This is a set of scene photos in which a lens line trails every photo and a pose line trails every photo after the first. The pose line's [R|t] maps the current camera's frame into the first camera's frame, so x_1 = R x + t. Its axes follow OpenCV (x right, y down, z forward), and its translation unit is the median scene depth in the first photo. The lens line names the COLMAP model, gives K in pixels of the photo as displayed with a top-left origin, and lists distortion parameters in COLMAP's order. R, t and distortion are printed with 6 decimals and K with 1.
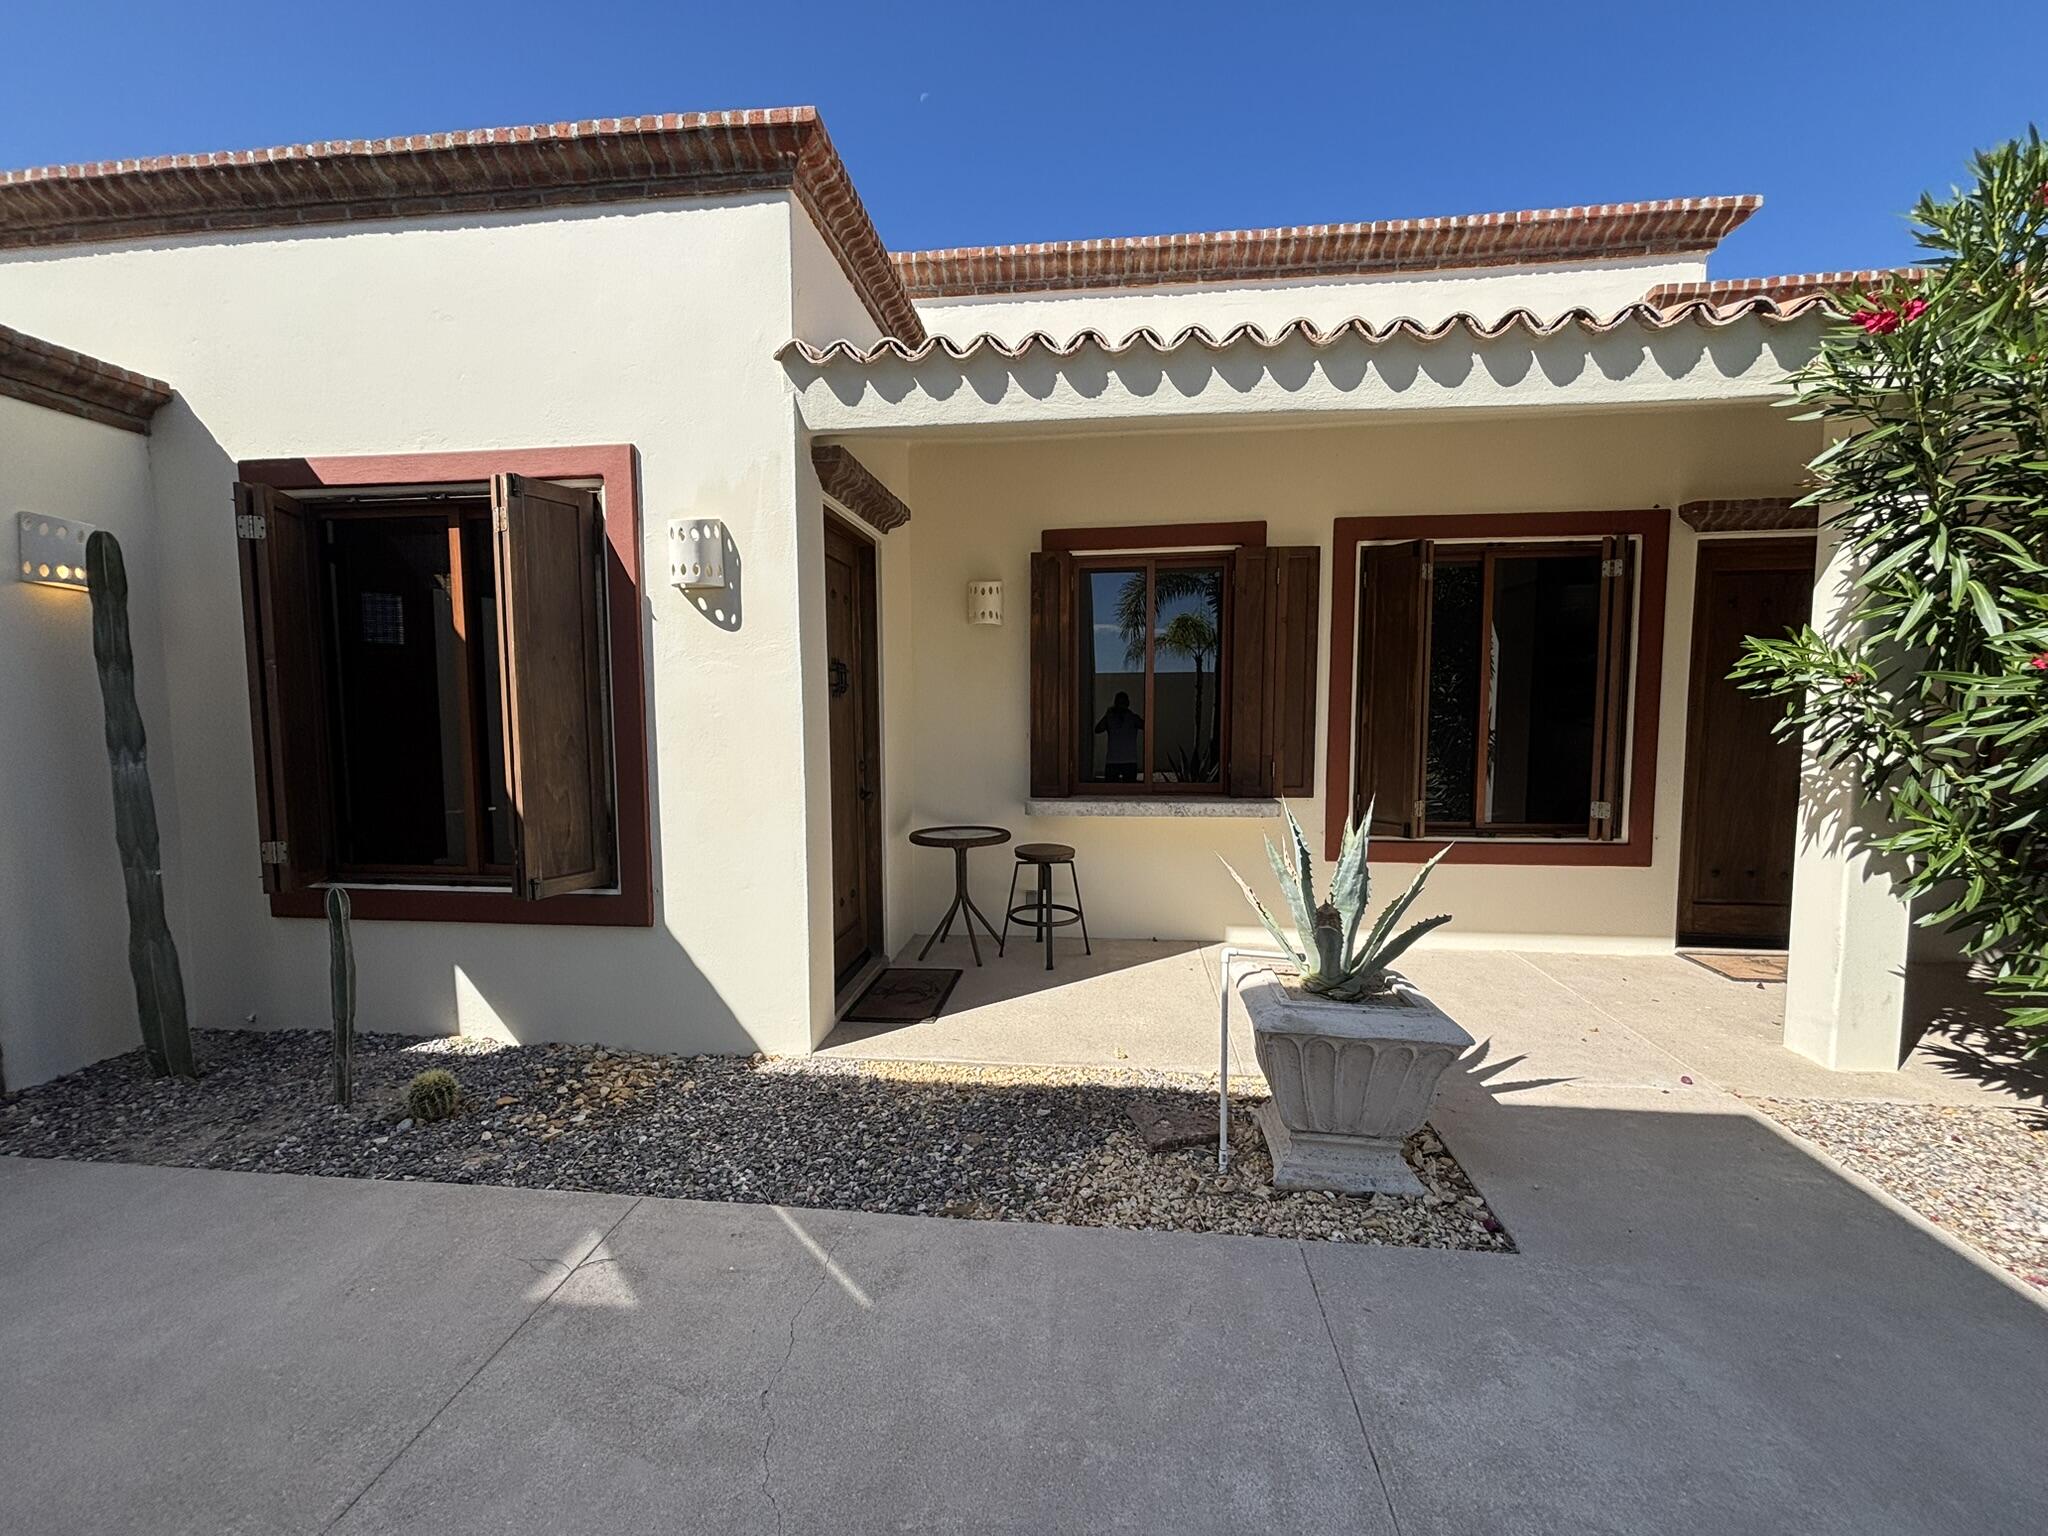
lens RADIAL K [[820.2, 0, 1024.9], [0, 820.2, 769.5], [0, 0, 1]] dist [0.000191, 0.000557]
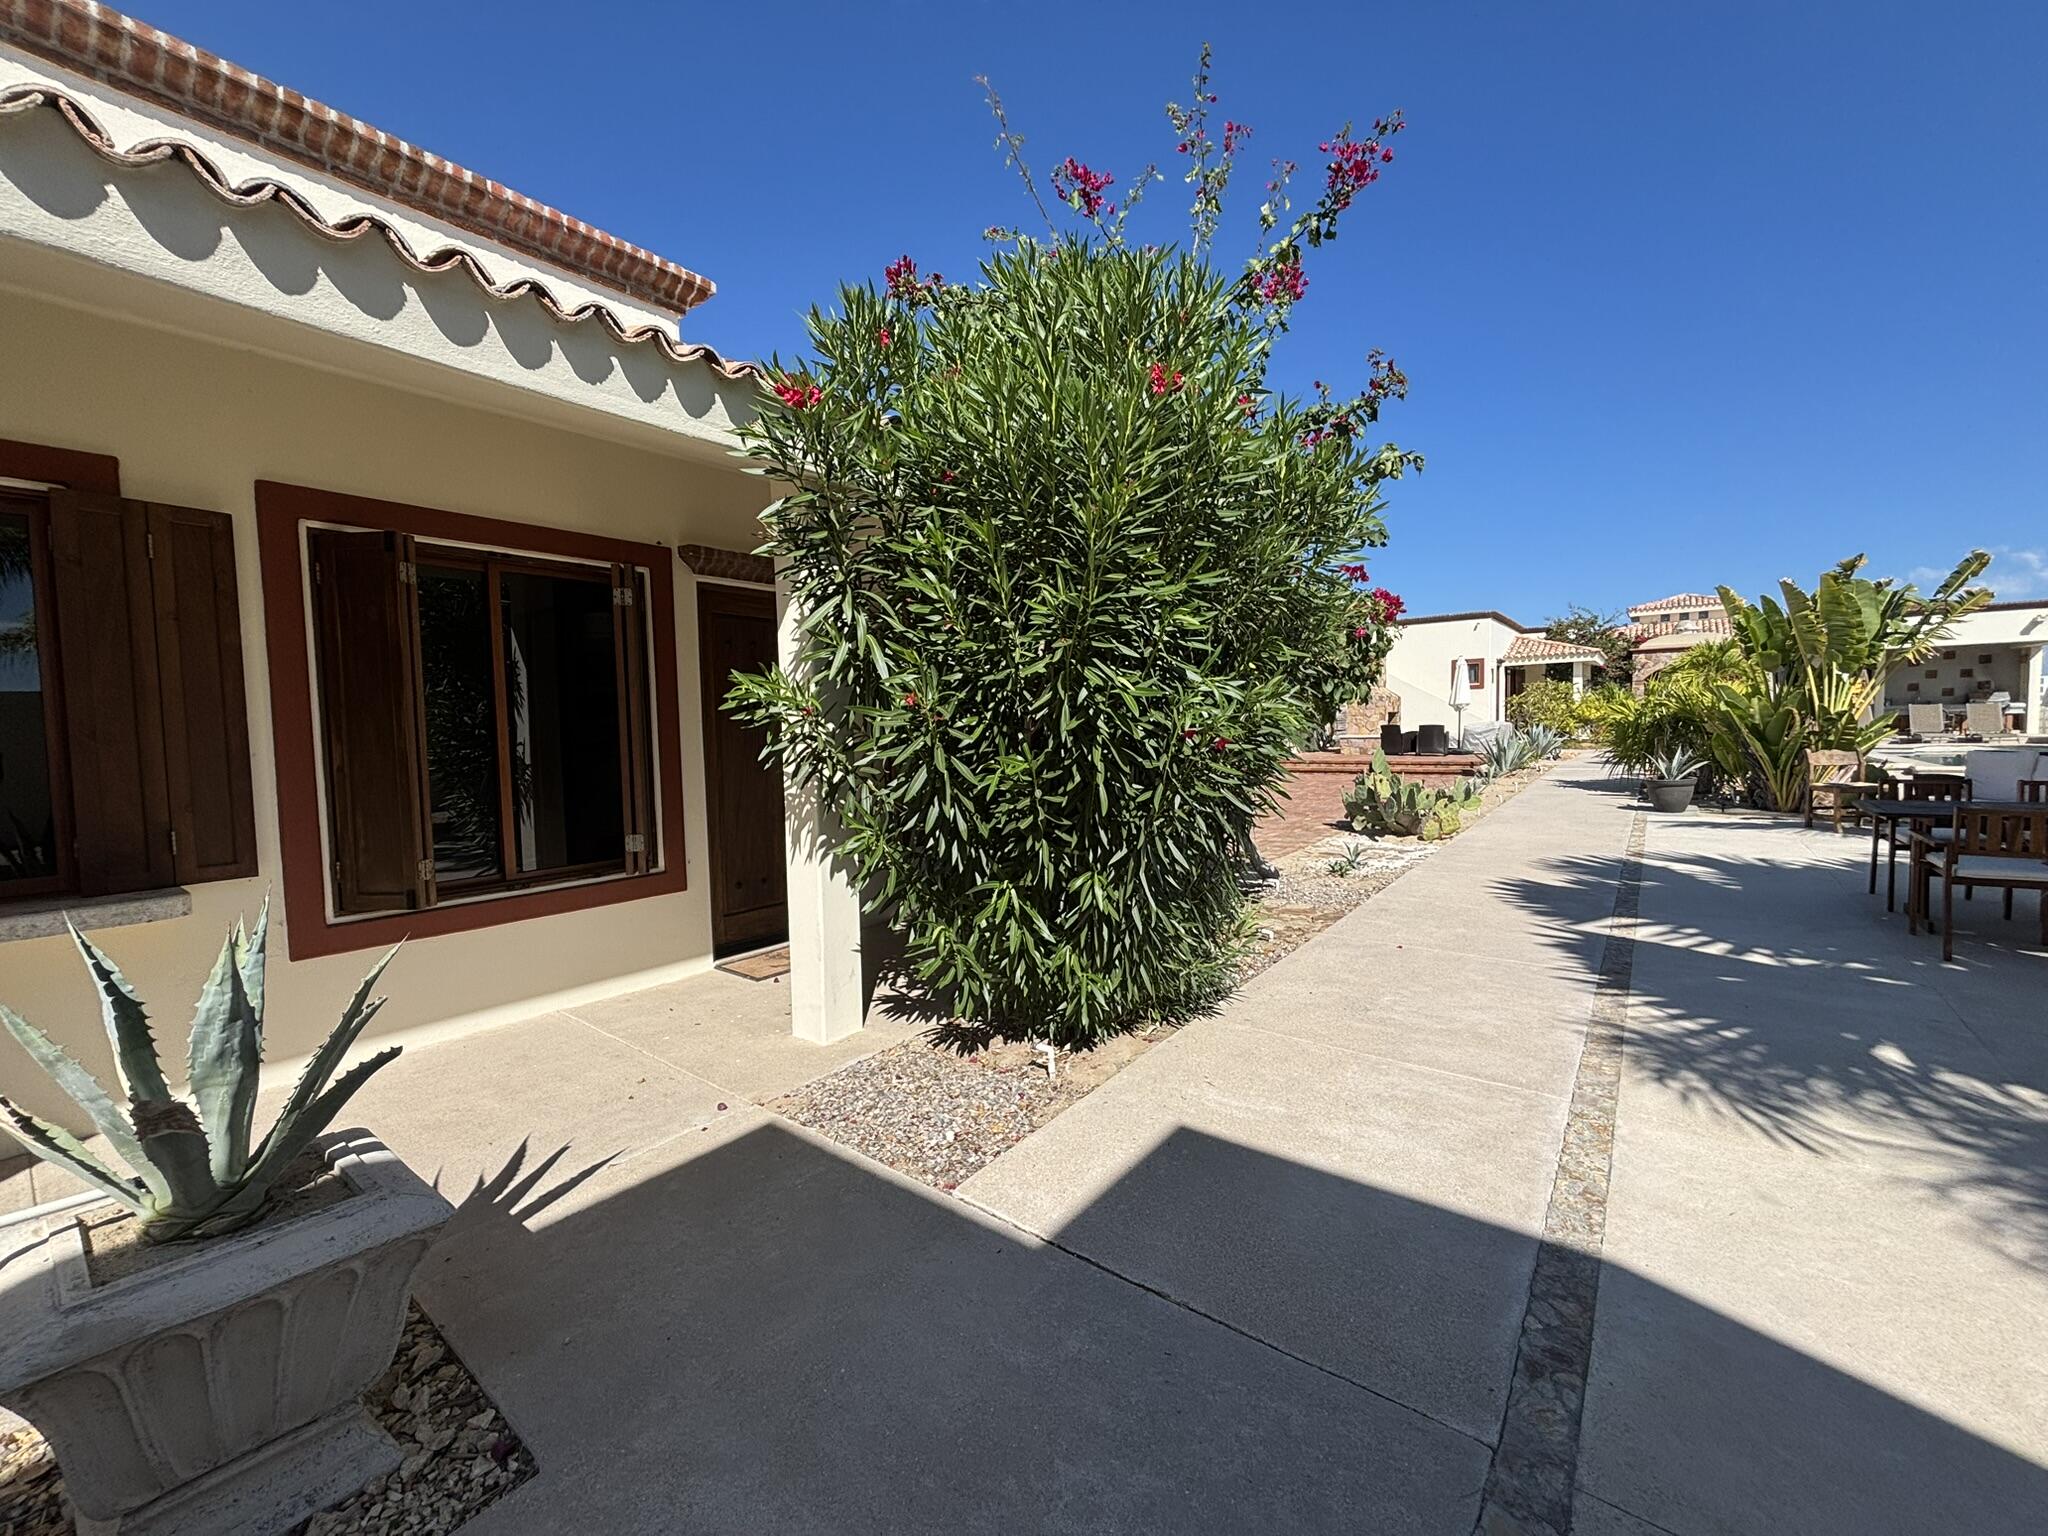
lens RADIAL K [[820.2, 0, 1023.1], [0, 820.2, 775.4], [0, 0, 1]] dist [0.000191, 0.000557]
pose [[0.517068, -0.058664, 0.853932, 0.160913], [0.082940, 0.996388, 0.018229, -0.015313], [-0.851917, 0.061400, 0.520066, 0.134382]]
